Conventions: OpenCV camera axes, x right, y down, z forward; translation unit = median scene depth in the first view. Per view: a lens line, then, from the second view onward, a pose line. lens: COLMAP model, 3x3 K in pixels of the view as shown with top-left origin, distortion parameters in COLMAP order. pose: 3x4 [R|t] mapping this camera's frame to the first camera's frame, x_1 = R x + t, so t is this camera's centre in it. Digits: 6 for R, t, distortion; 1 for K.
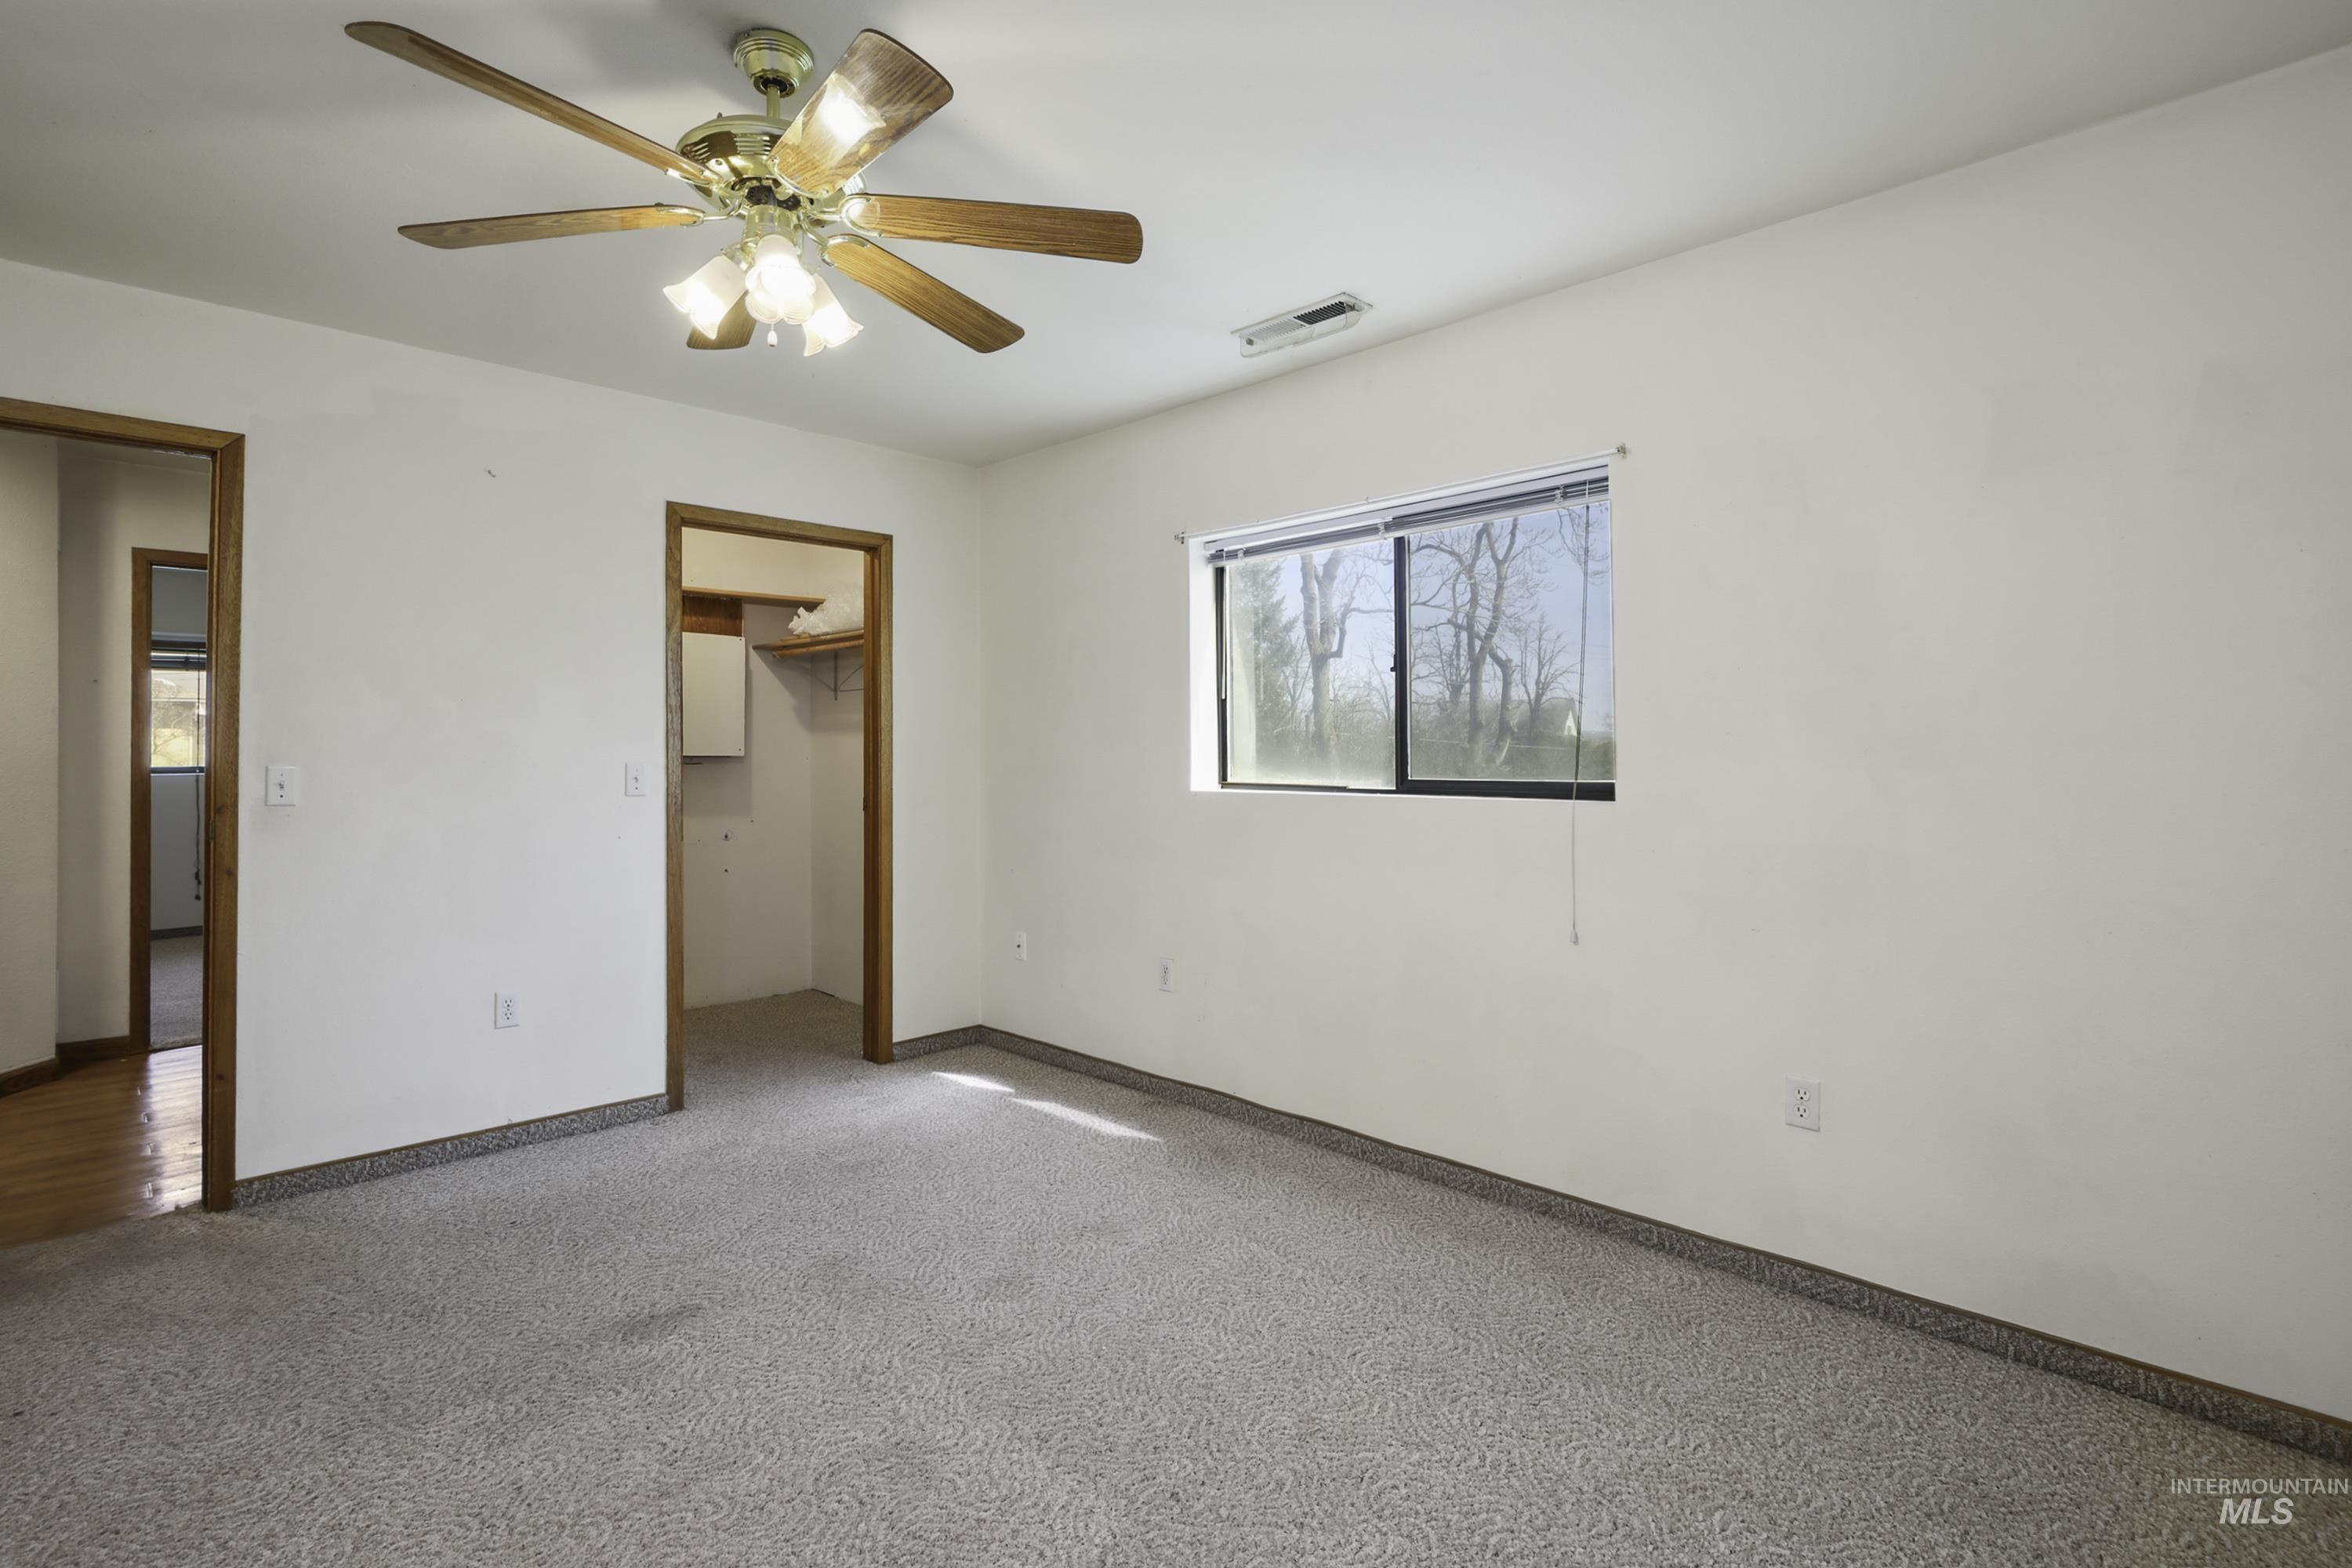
lens RADIAL K [[1121.8, 0, 1173.7], [0, 1121.8, 733.7], [0, 0, 1]] dist [-0.001915, -0.000666]
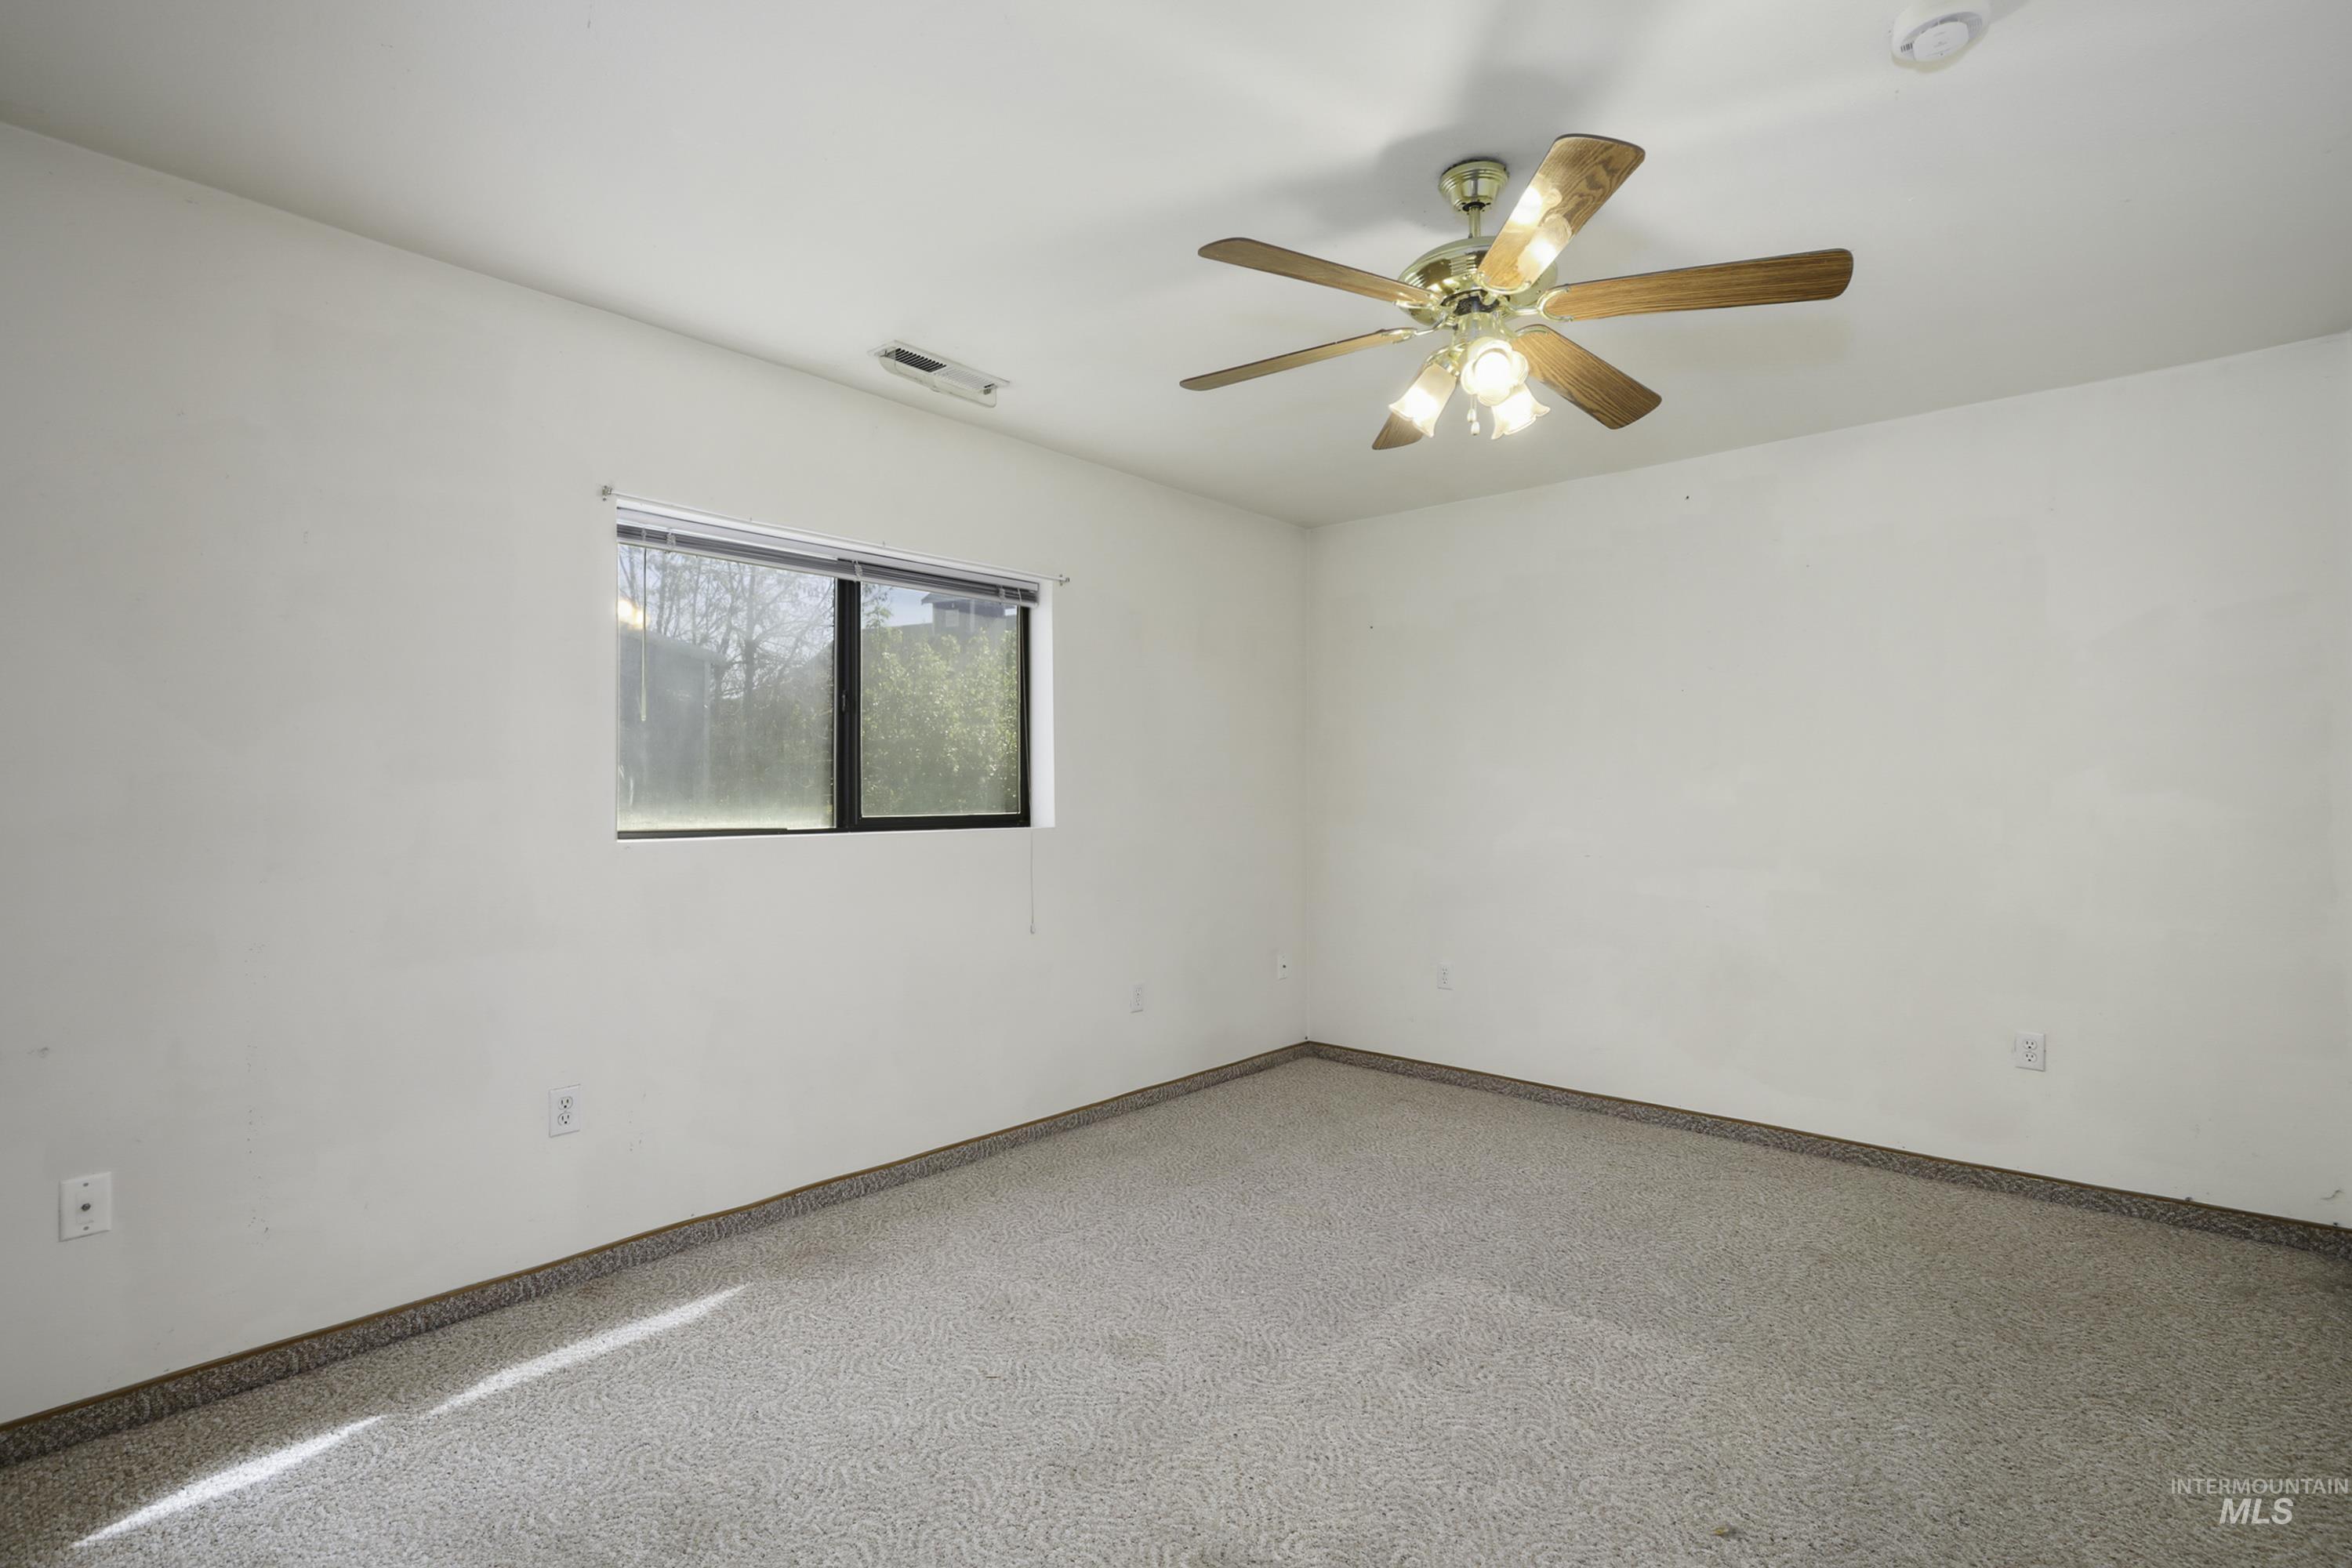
lens RADIAL K [[1095.3, 0, 1176.0], [0, 1095.3, 784.0], [0, 0, 1]] dist [-0.000775, 0.000020]
pose [[-0.064740, 0.010301, 0.997849, -0.814490], [-0.017884, 0.999774, -0.011481, 0.016208], [-0.997742, -0.018589, -0.064541, 0.770435]]
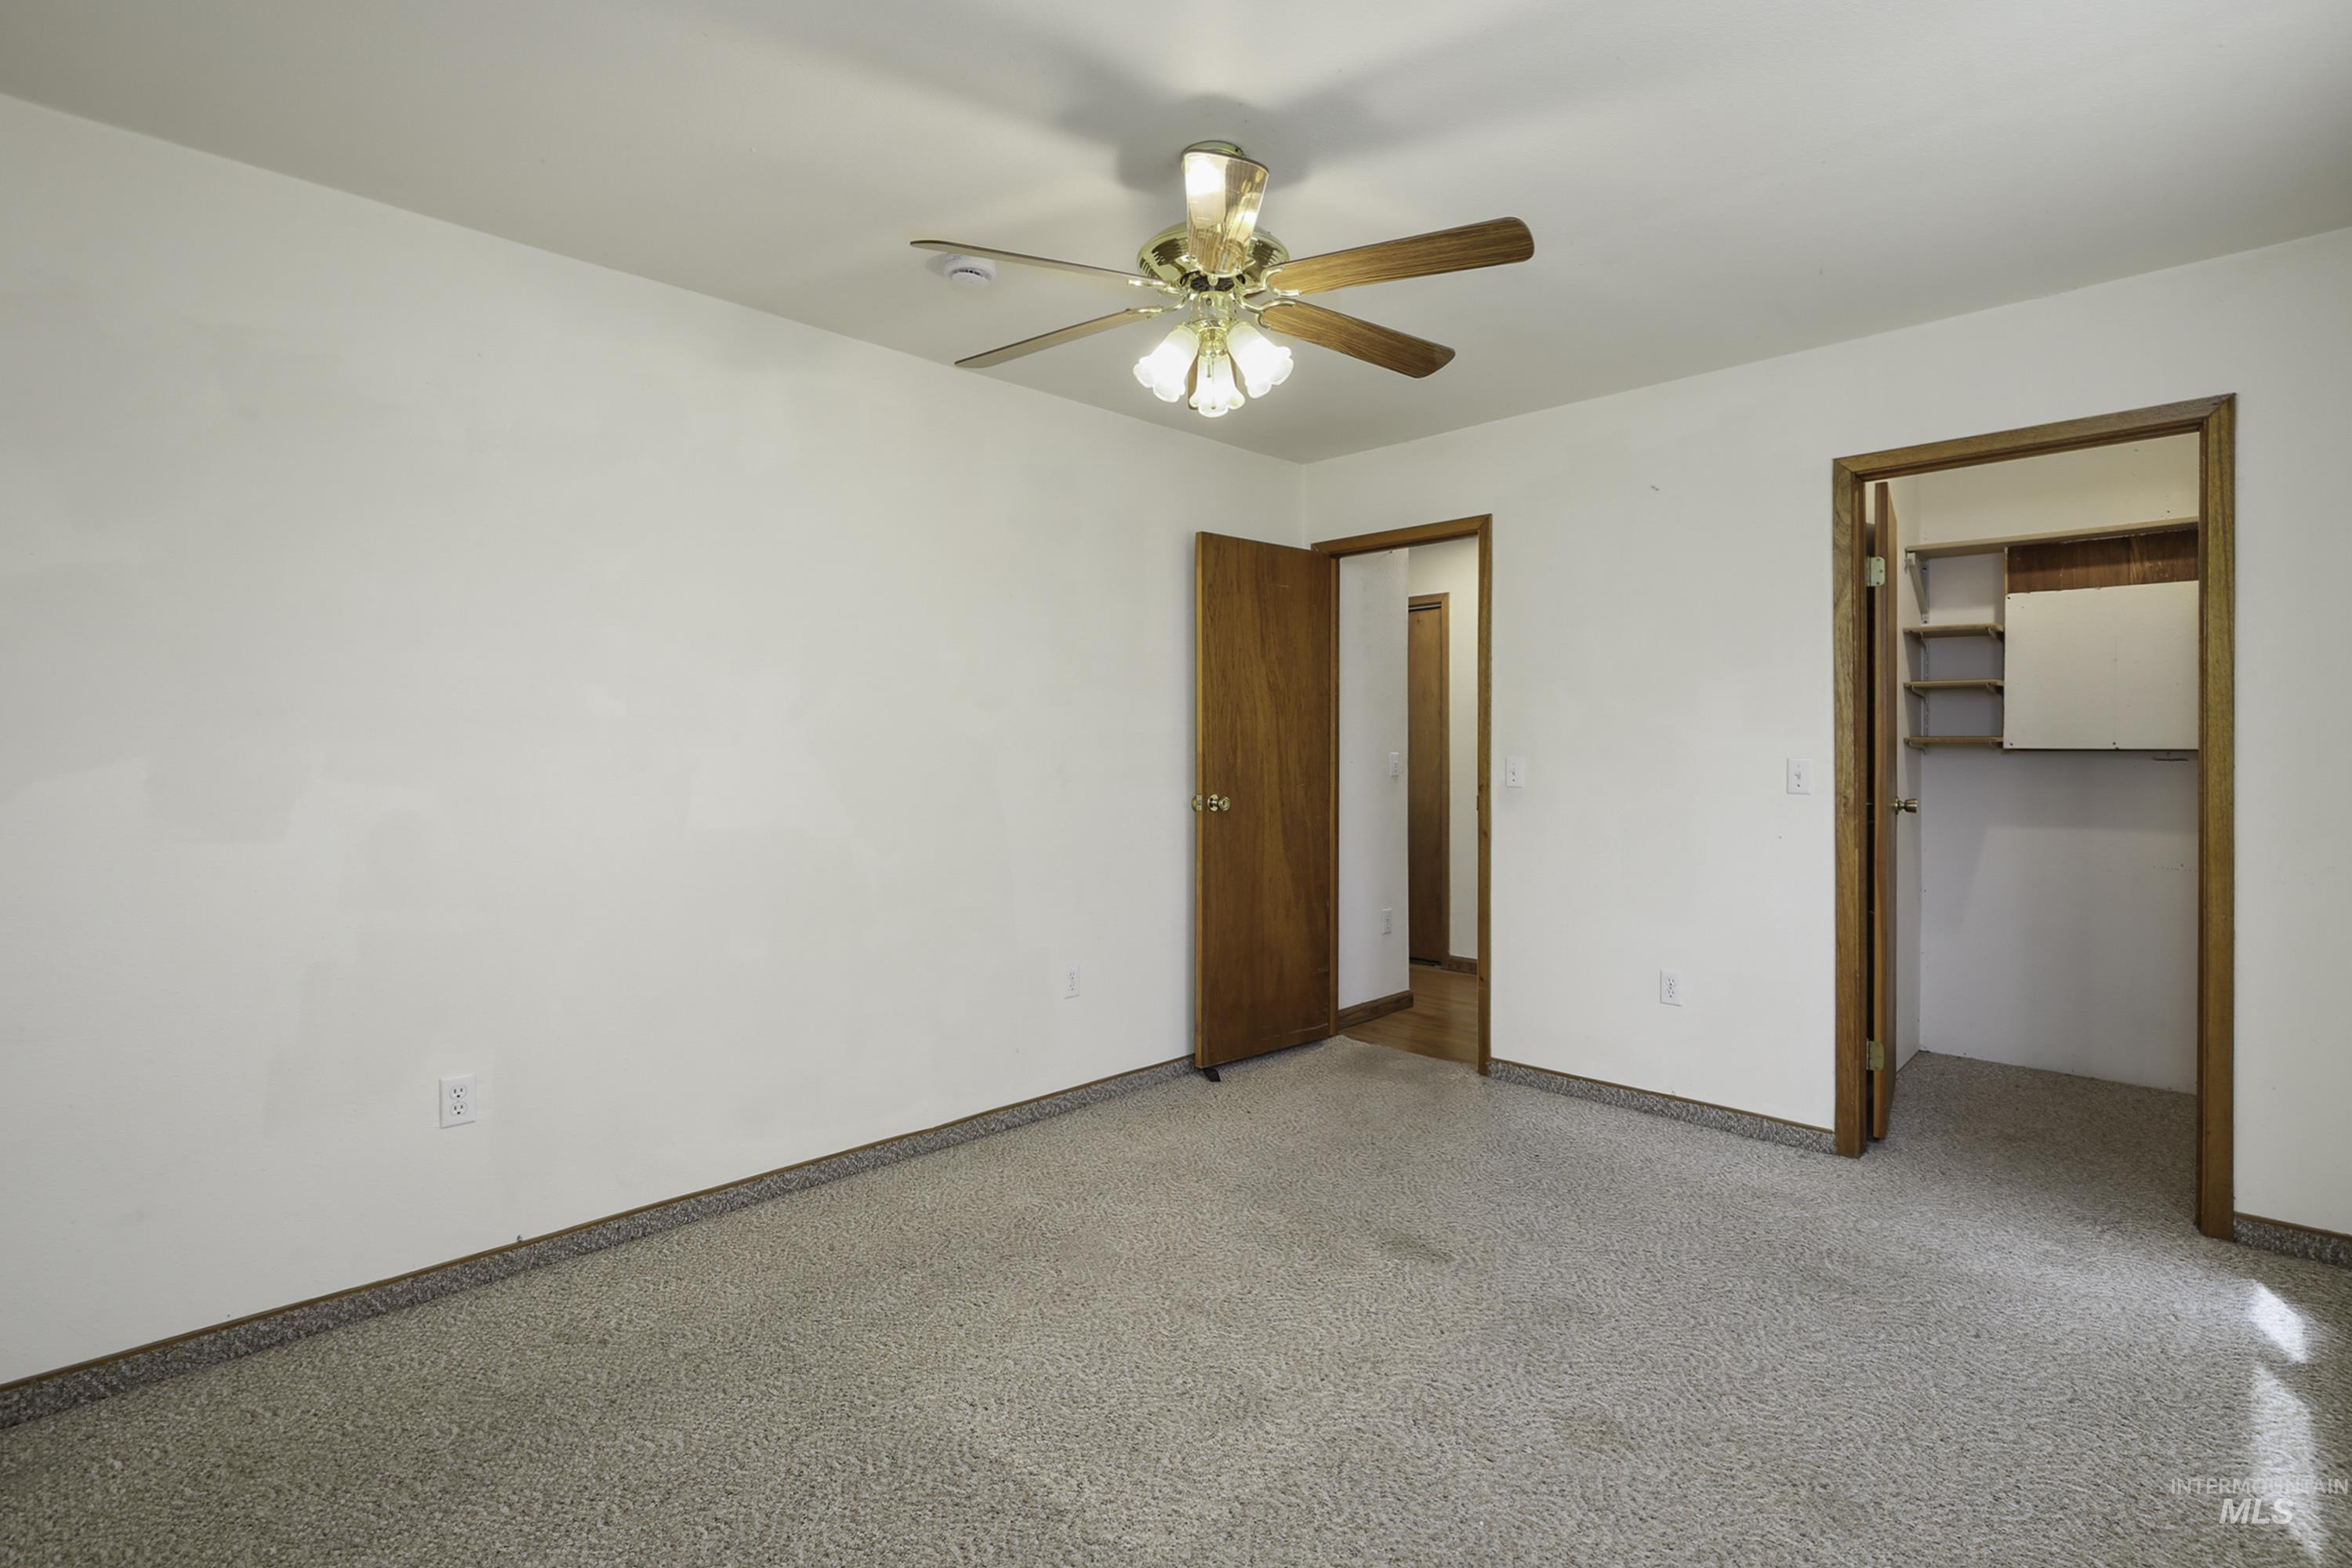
lens RADIAL K [[1110.6, 0, 1170.5], [0, 1110.6, 759.9], [0, 0, 1]] dist [-0.000931, 0.000171]
pose [[0.008651, 0.012571, -0.999884, 0.462886], [0.019682, 0.999725, 0.012739, 0.006000], [0.999769, -0.019790, 0.008401, 0.526979]]
